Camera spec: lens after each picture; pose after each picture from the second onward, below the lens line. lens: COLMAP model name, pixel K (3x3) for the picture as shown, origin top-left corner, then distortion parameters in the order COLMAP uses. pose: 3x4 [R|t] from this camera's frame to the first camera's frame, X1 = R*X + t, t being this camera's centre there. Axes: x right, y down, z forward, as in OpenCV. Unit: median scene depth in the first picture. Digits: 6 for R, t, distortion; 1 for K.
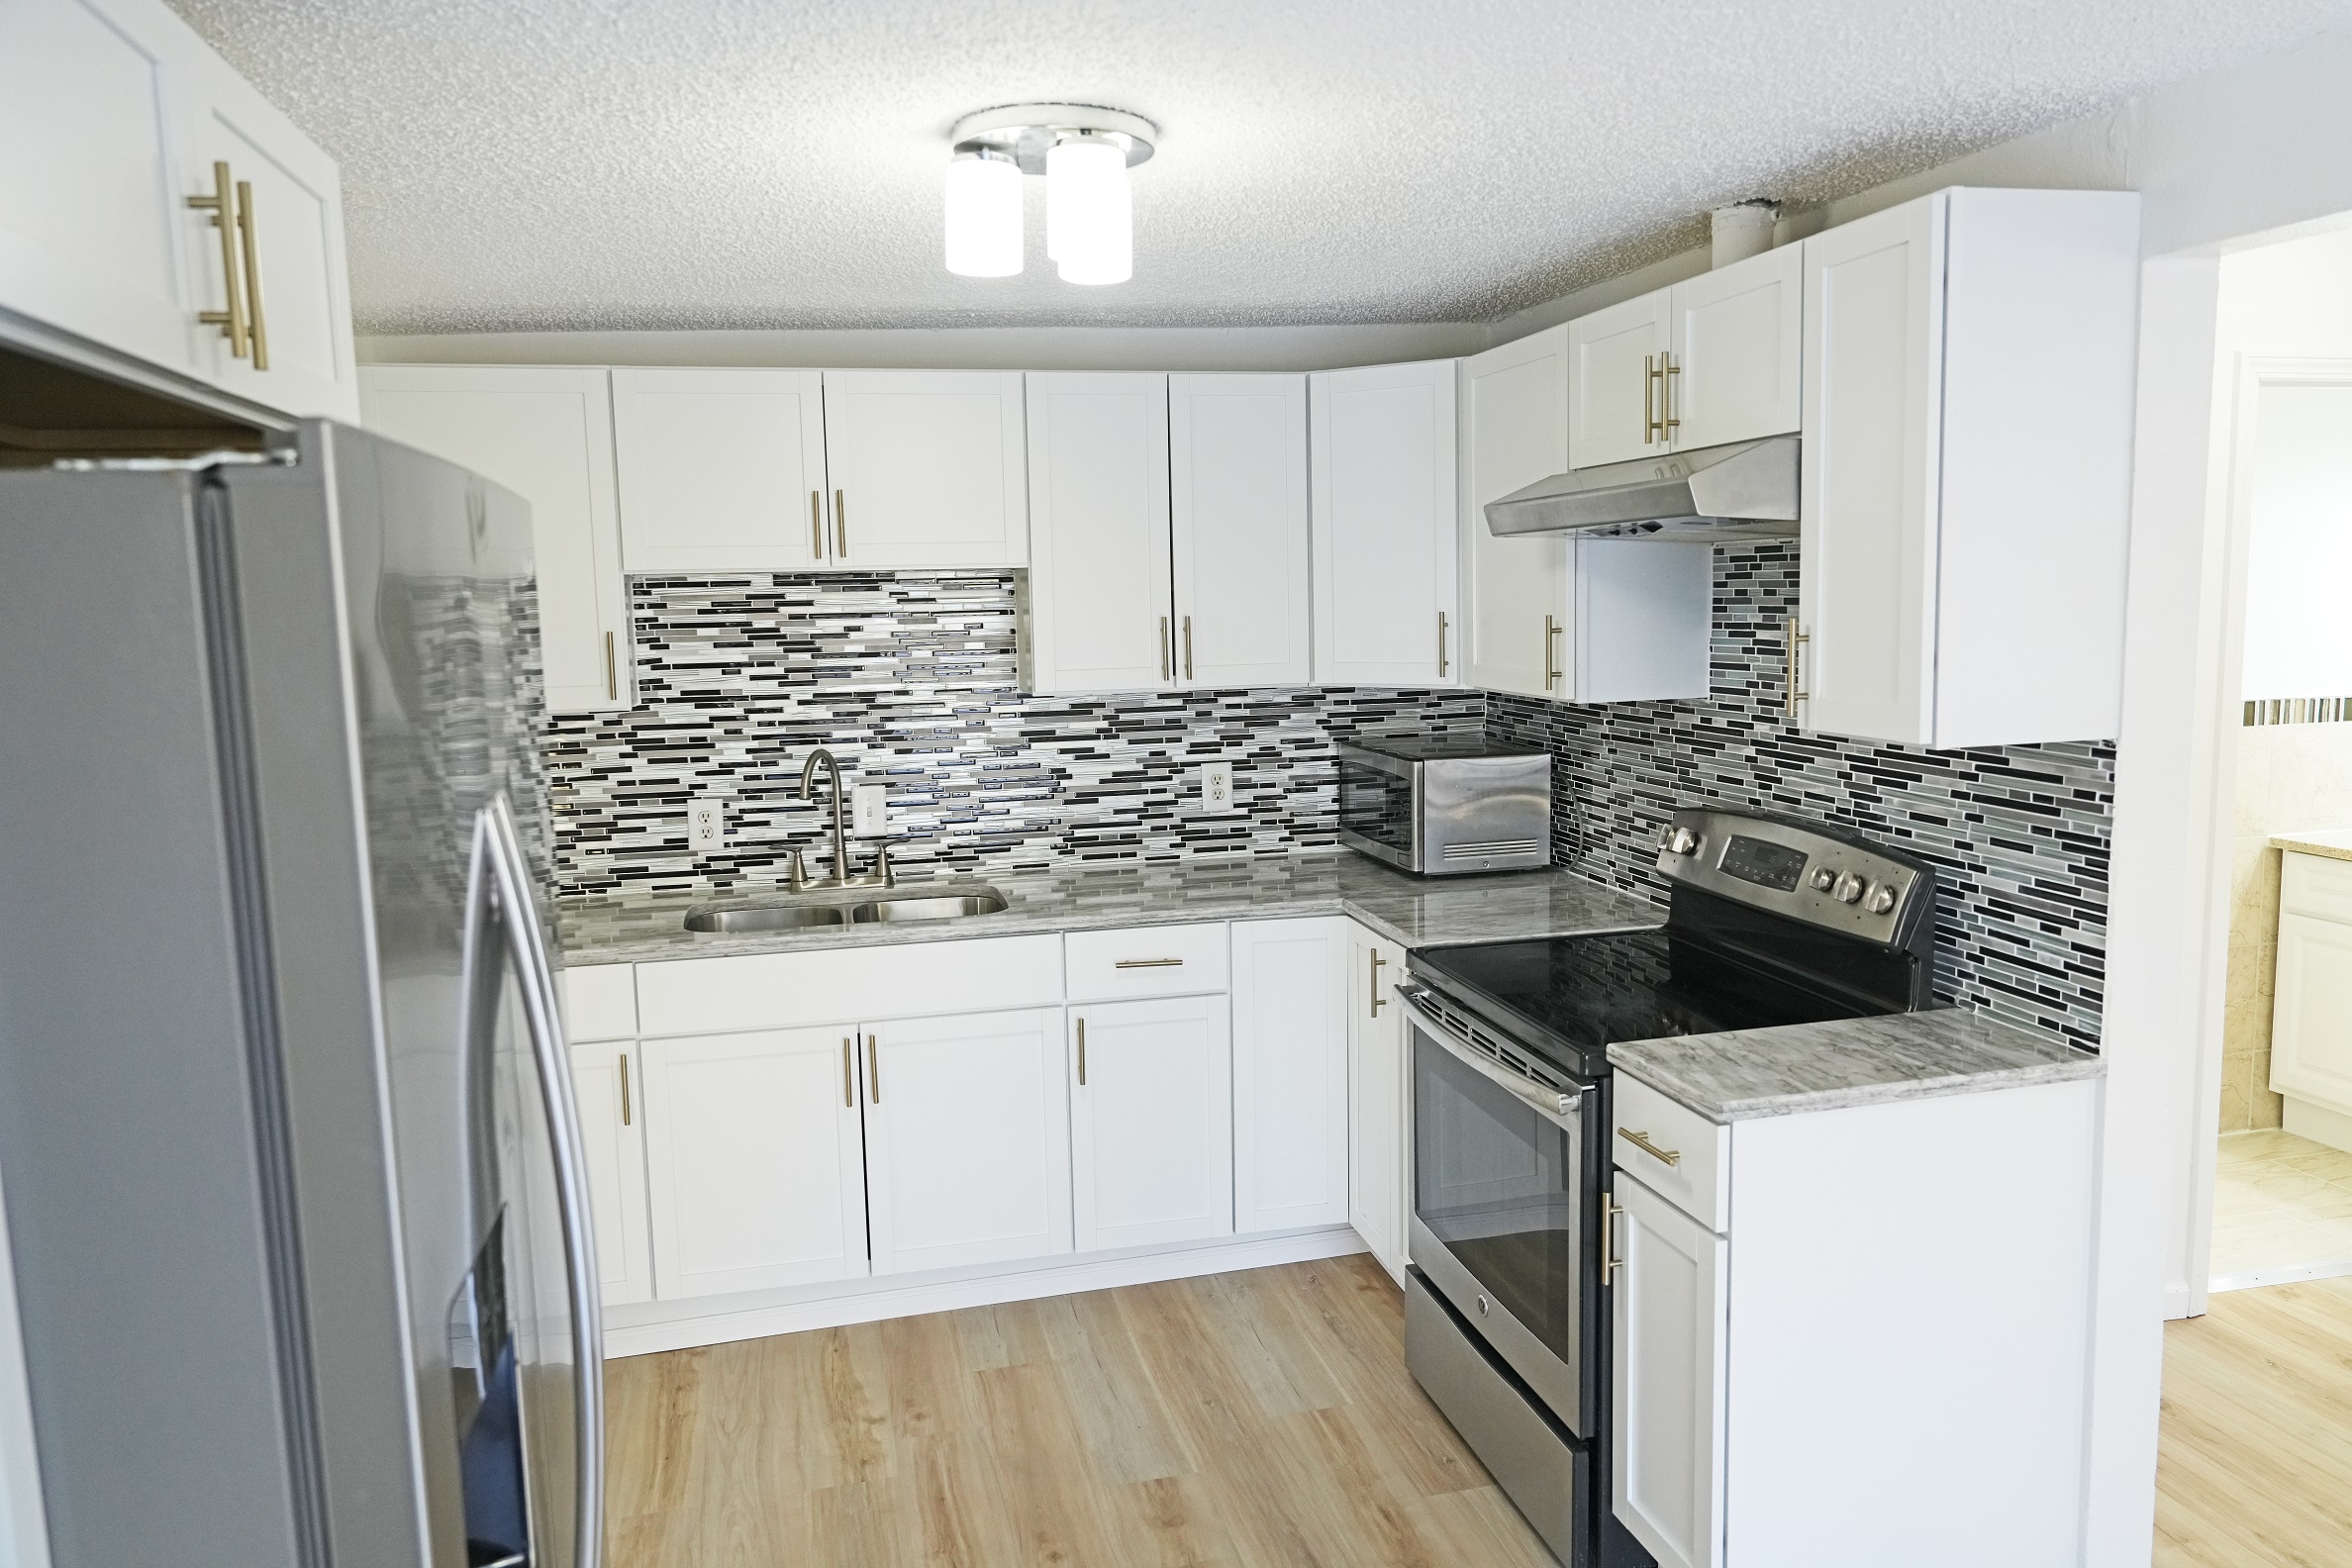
lens RADIAL K [[1642.0, 0, 1183.4], [0, 1642.0, 792.0], [0, 0, 1]] dist [-0.006467, 0.005932]
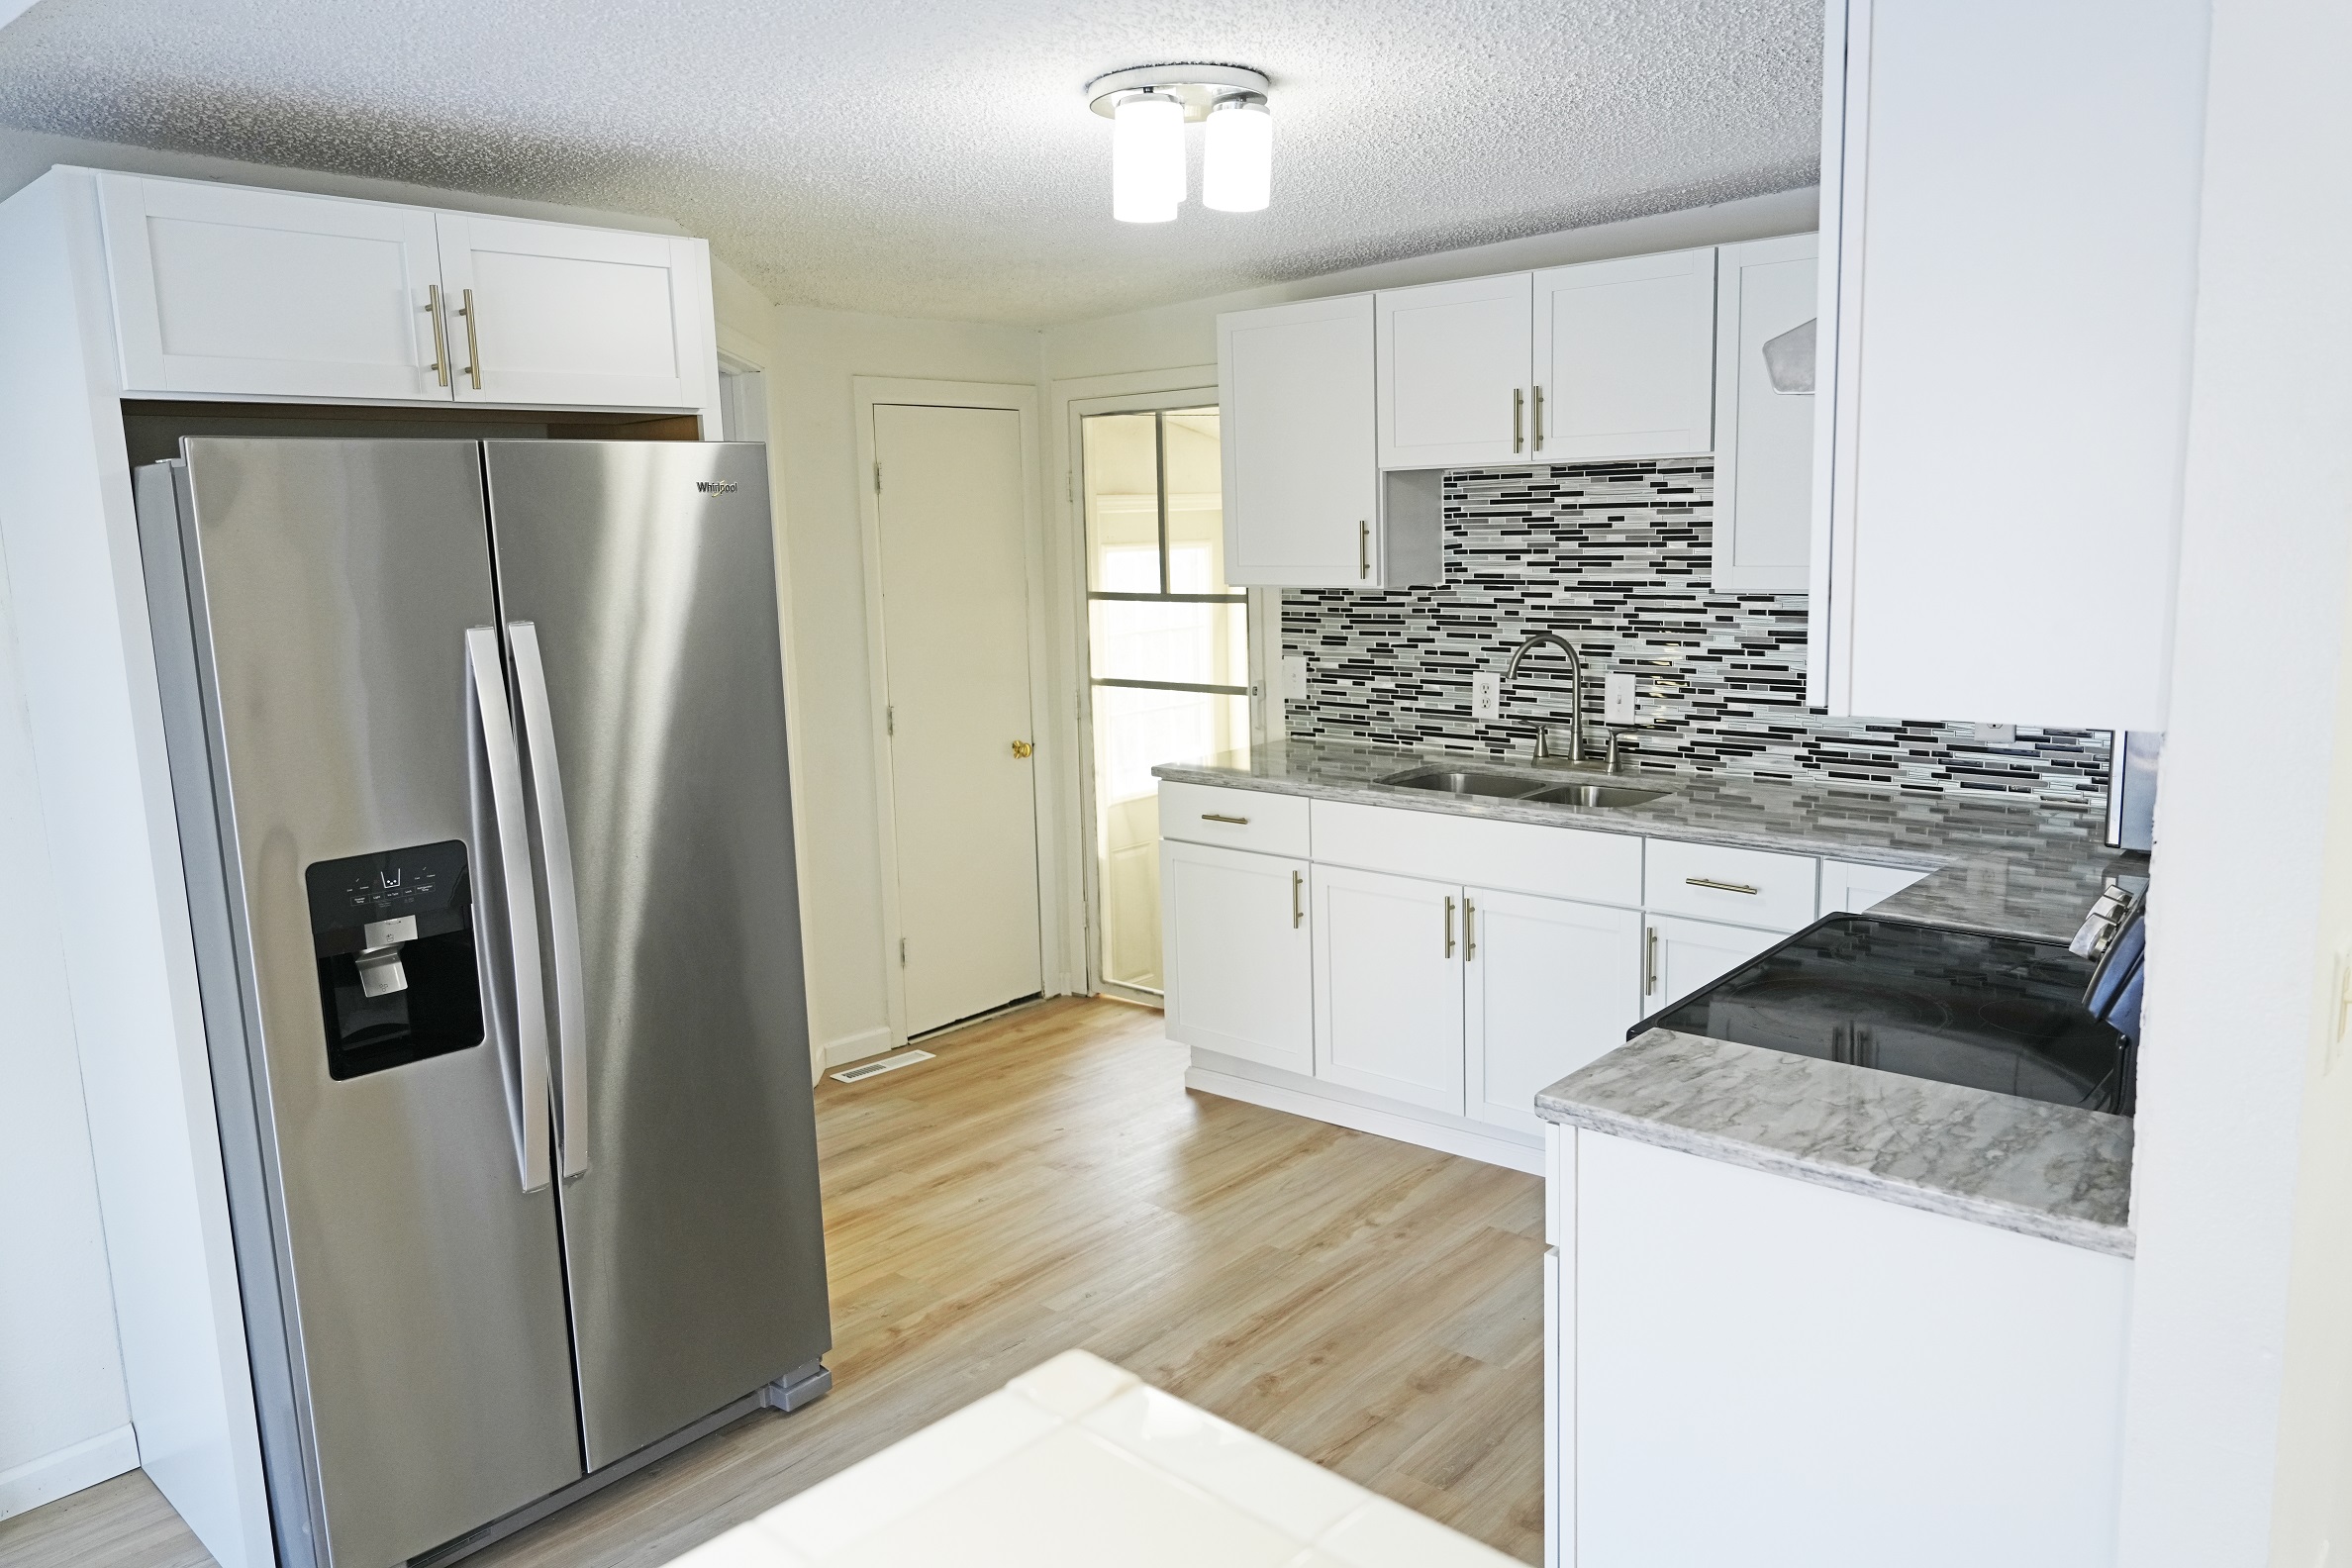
lens RADIAL K [[1642.0, 0, 1180.0], [0, 1642.0, 789.4], [0, 0, 1]] dist [-0.006467, 0.005932]
pose [[0.564216, 0.143673, -0.813030, 0.559578], [-0.082105, 0.989625, 0.117901, -0.034653], [0.821535, 0.000232, 0.570159, 0.218919]]
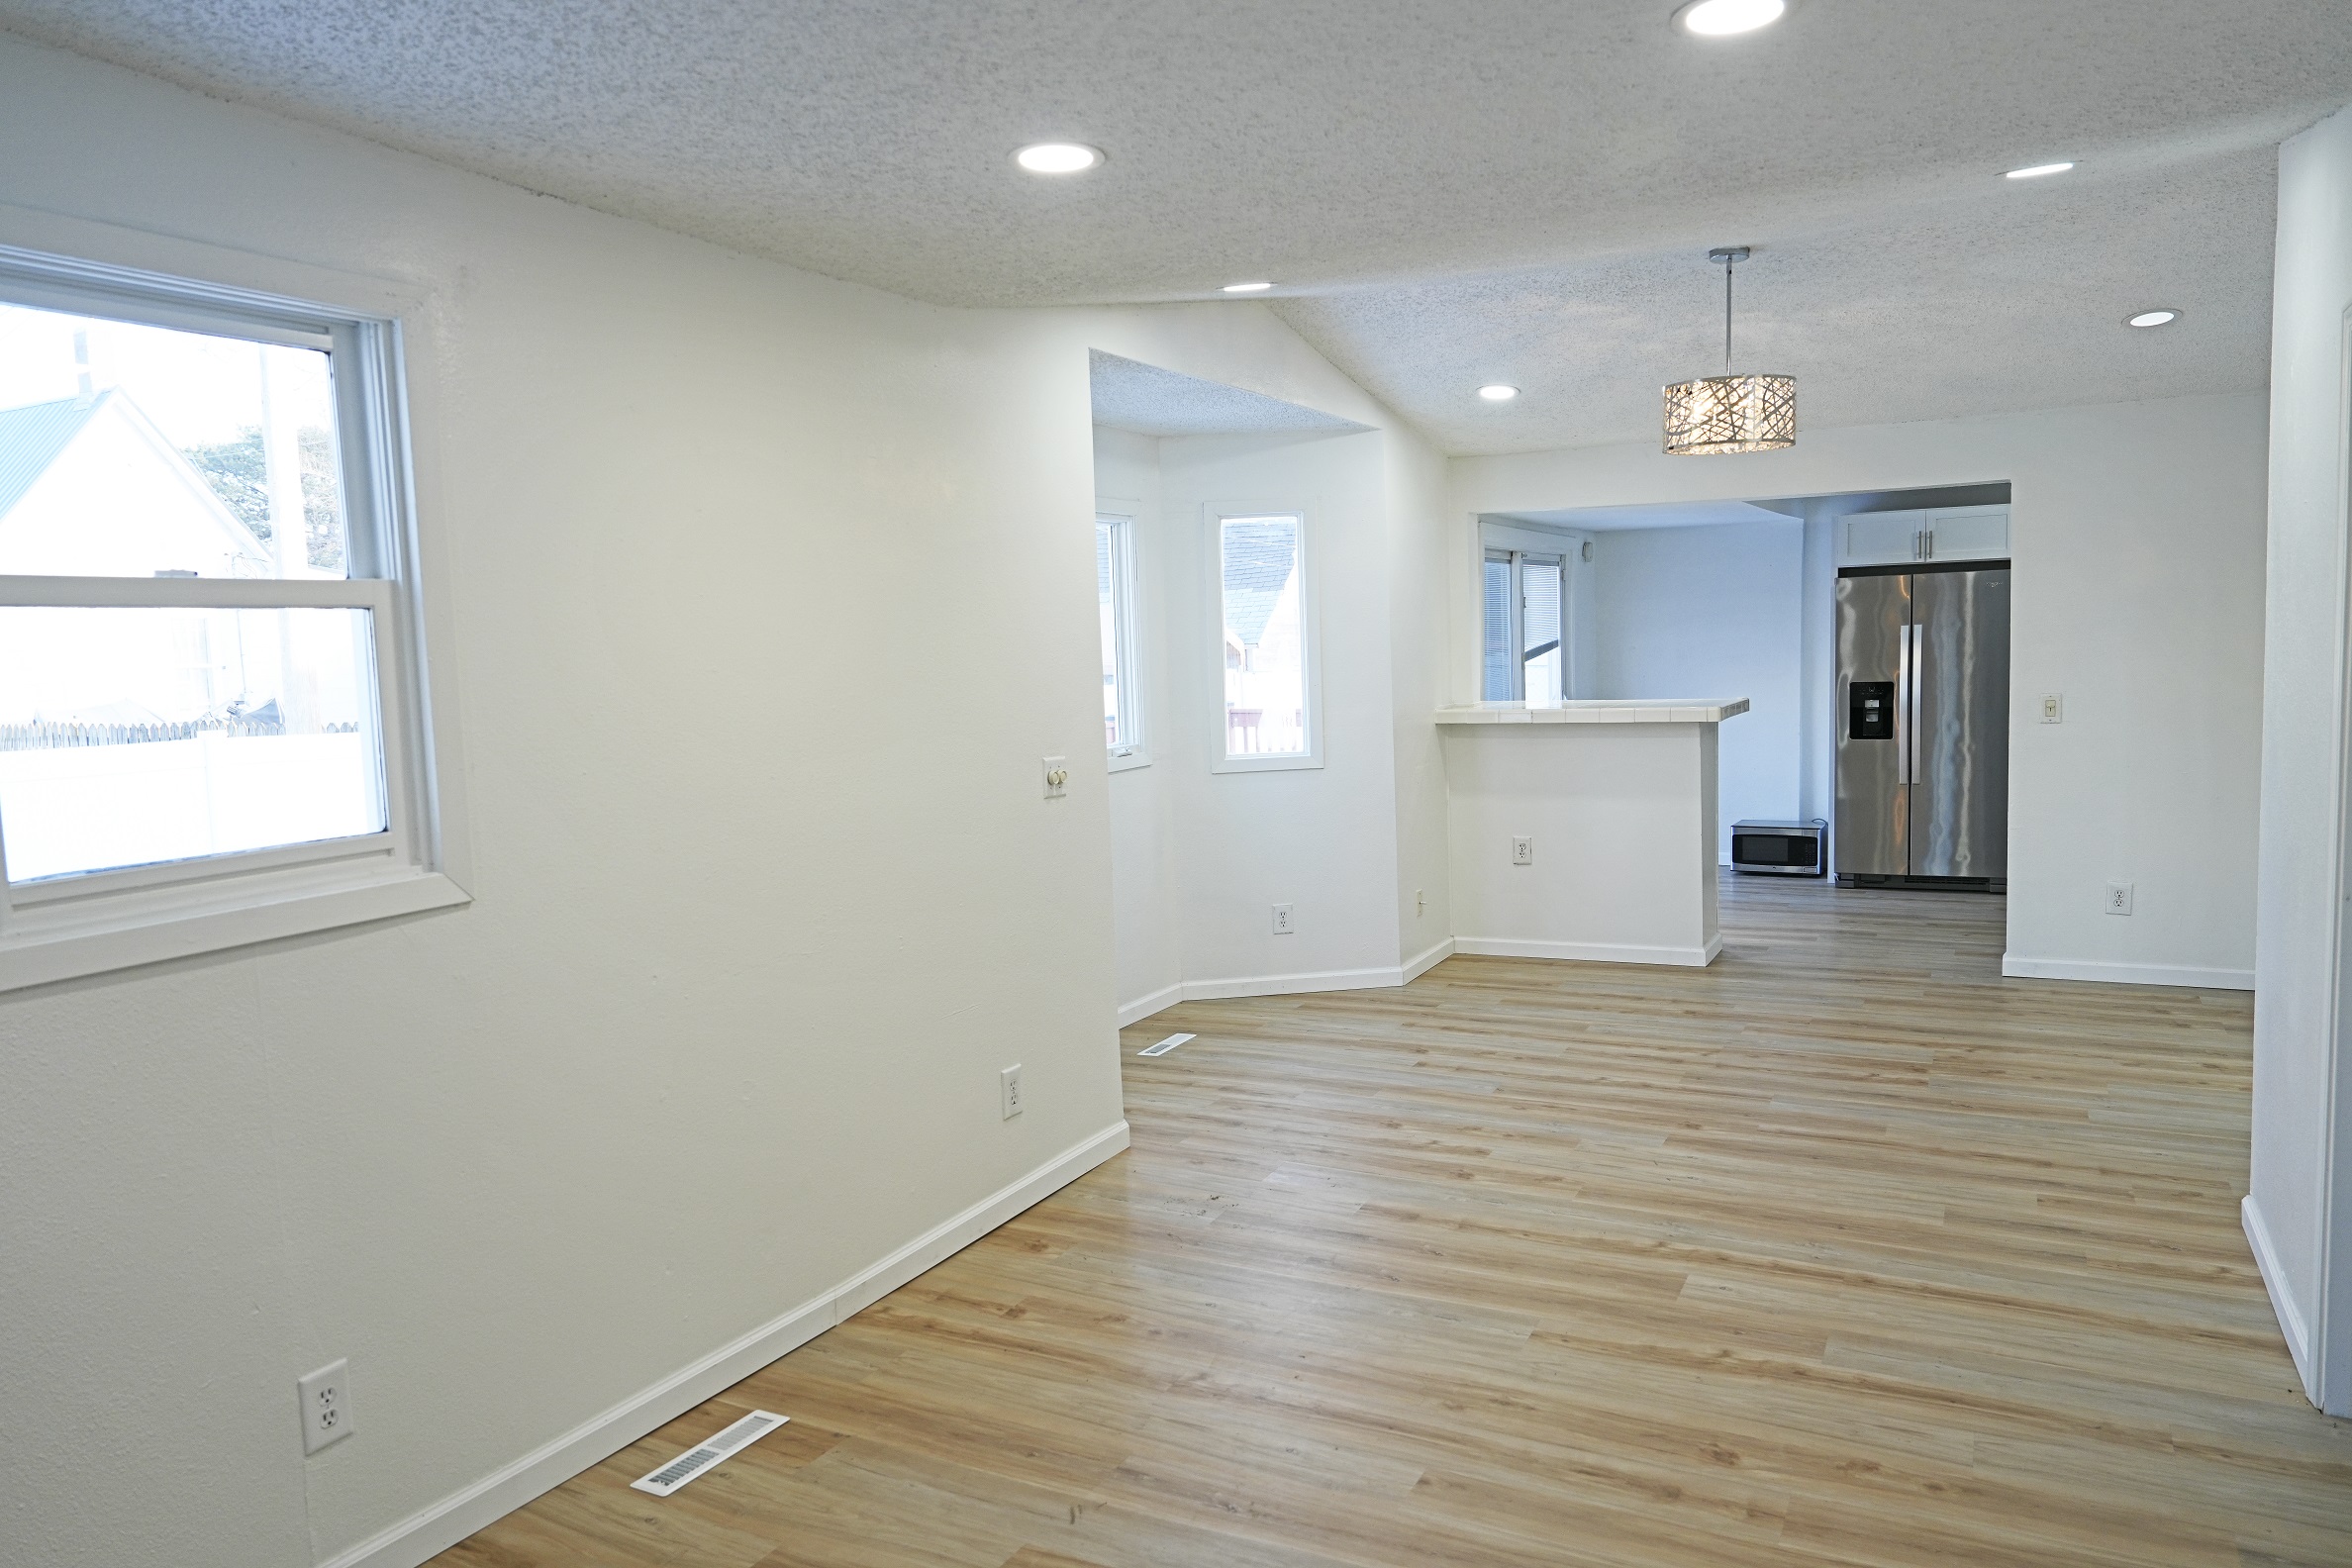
lens RADIAL K [[1572.3, 0, 1179.6], [0, 1572.3, 793.5], [0, 0, 1]] dist [-0.004543, -0.000111]
pose [[-0.668393, 0.117750, -0.734428, 2.353250], [-0.038810, 0.980524, 0.192527, -0.162843], [0.742795, 0.157187, -0.650806, 1.136454]]
